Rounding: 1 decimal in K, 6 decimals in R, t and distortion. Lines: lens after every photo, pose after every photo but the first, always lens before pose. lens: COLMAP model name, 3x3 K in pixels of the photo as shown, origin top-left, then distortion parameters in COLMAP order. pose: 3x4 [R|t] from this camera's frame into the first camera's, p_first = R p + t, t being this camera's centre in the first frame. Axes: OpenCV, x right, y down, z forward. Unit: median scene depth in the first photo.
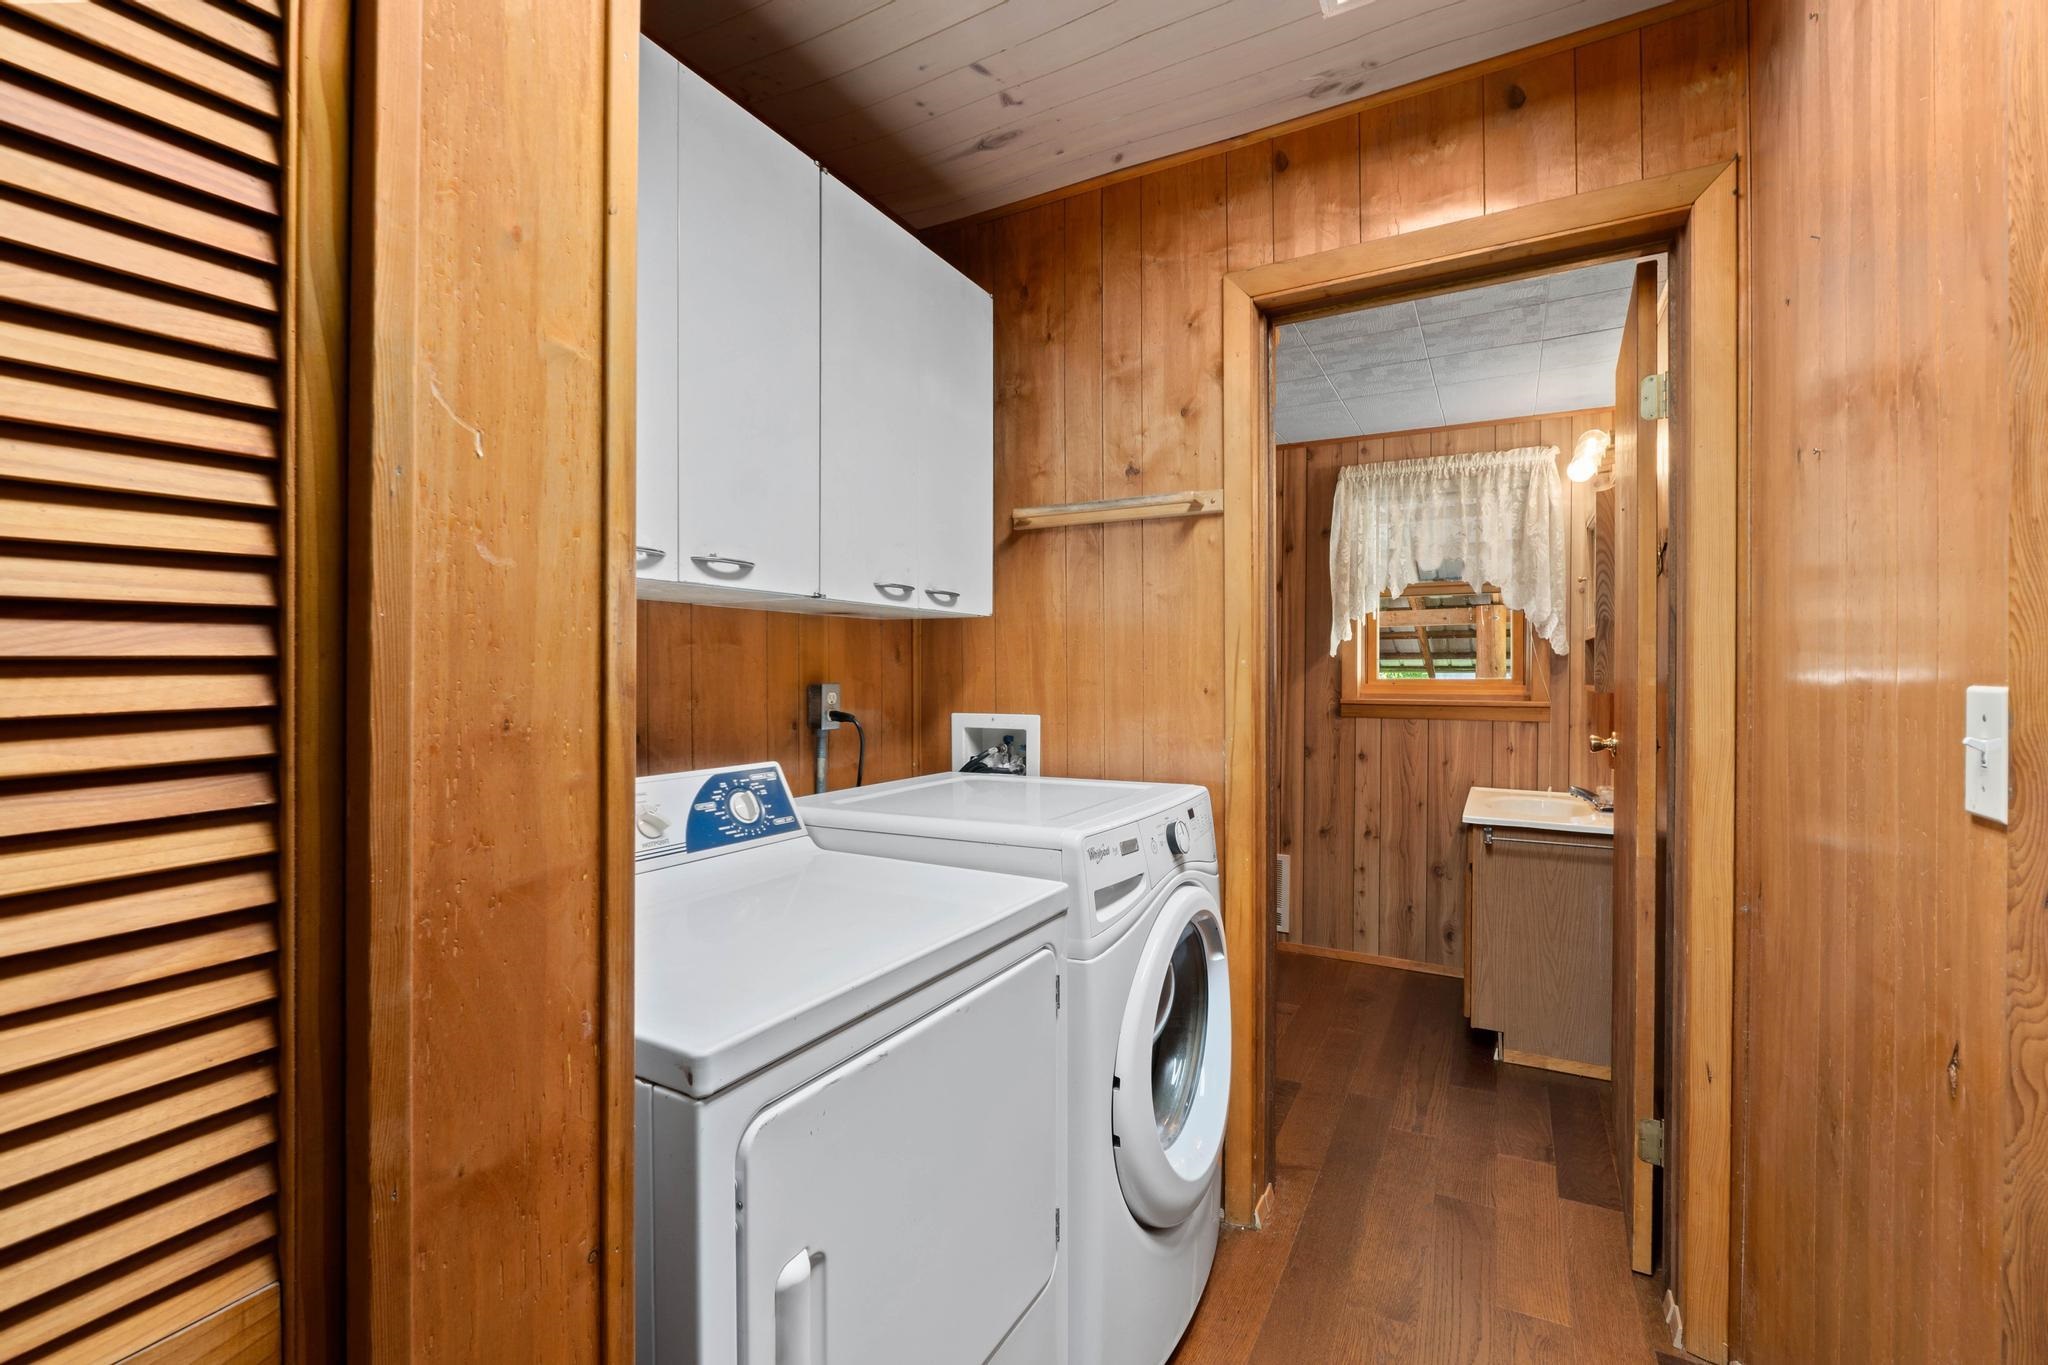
lens RADIAL K [[868.1, 0, 1021.2], [0, 868.1, 699.3], [0, 0, 1]] dist [0.001427, 0.000104]
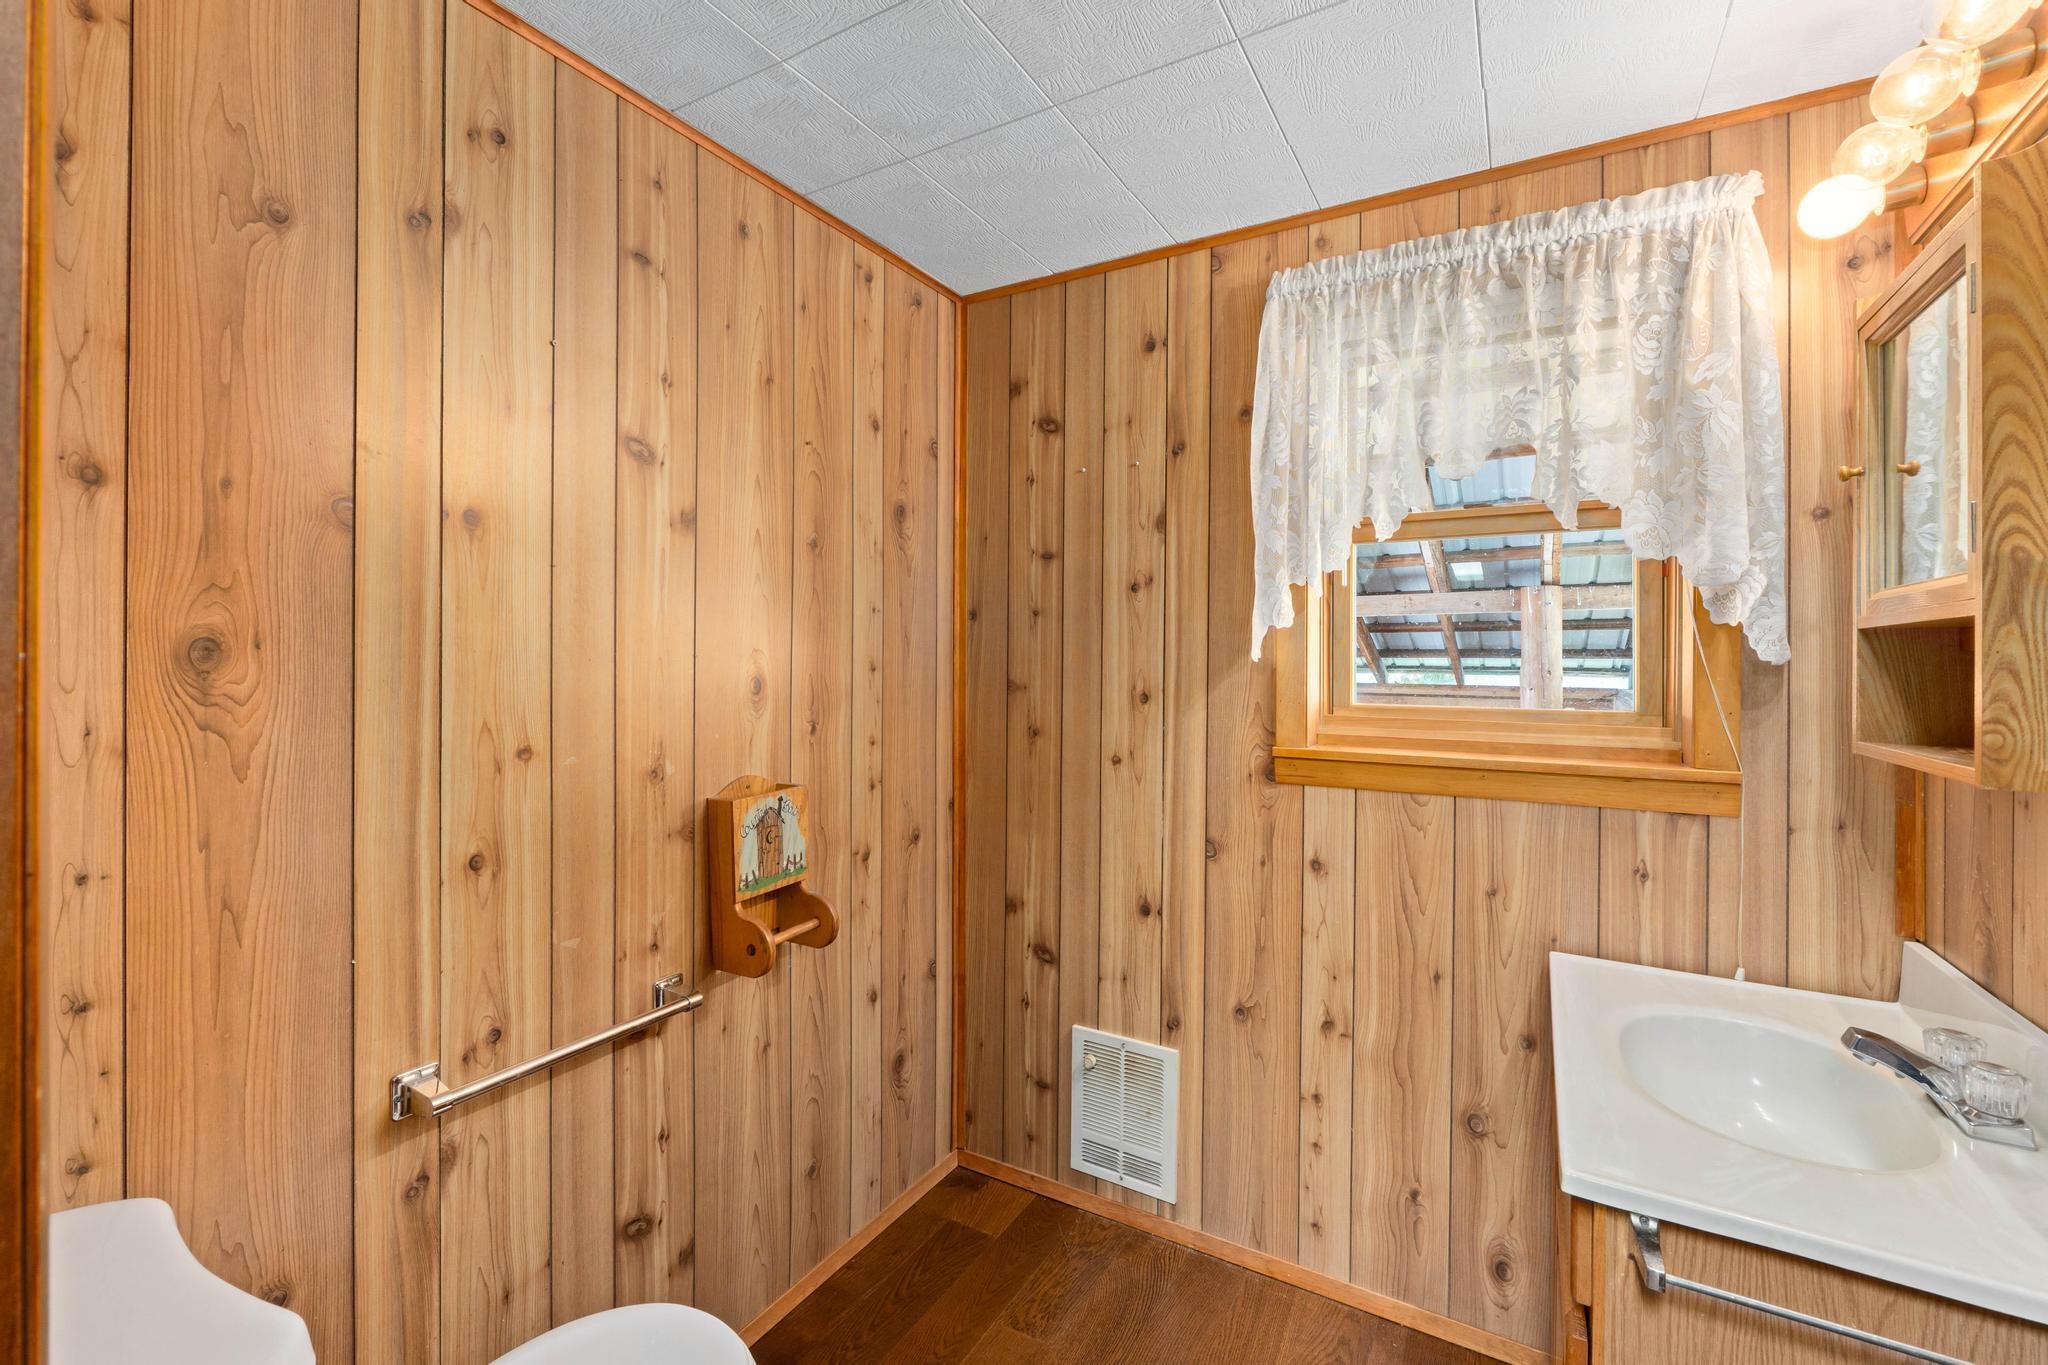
lens RADIAL K [[860.4, 0, 1017.9], [0, 860.4, 676.6], [0, 0, 1]] dist [-0.003080, -0.000267]
pose [[0.999449, 0.007266, -0.032389, 0.243101], [-0.007839, 0.999814, -0.017598, -0.031051], [0.032255, 0.017842, 0.999320, 0.517516]]
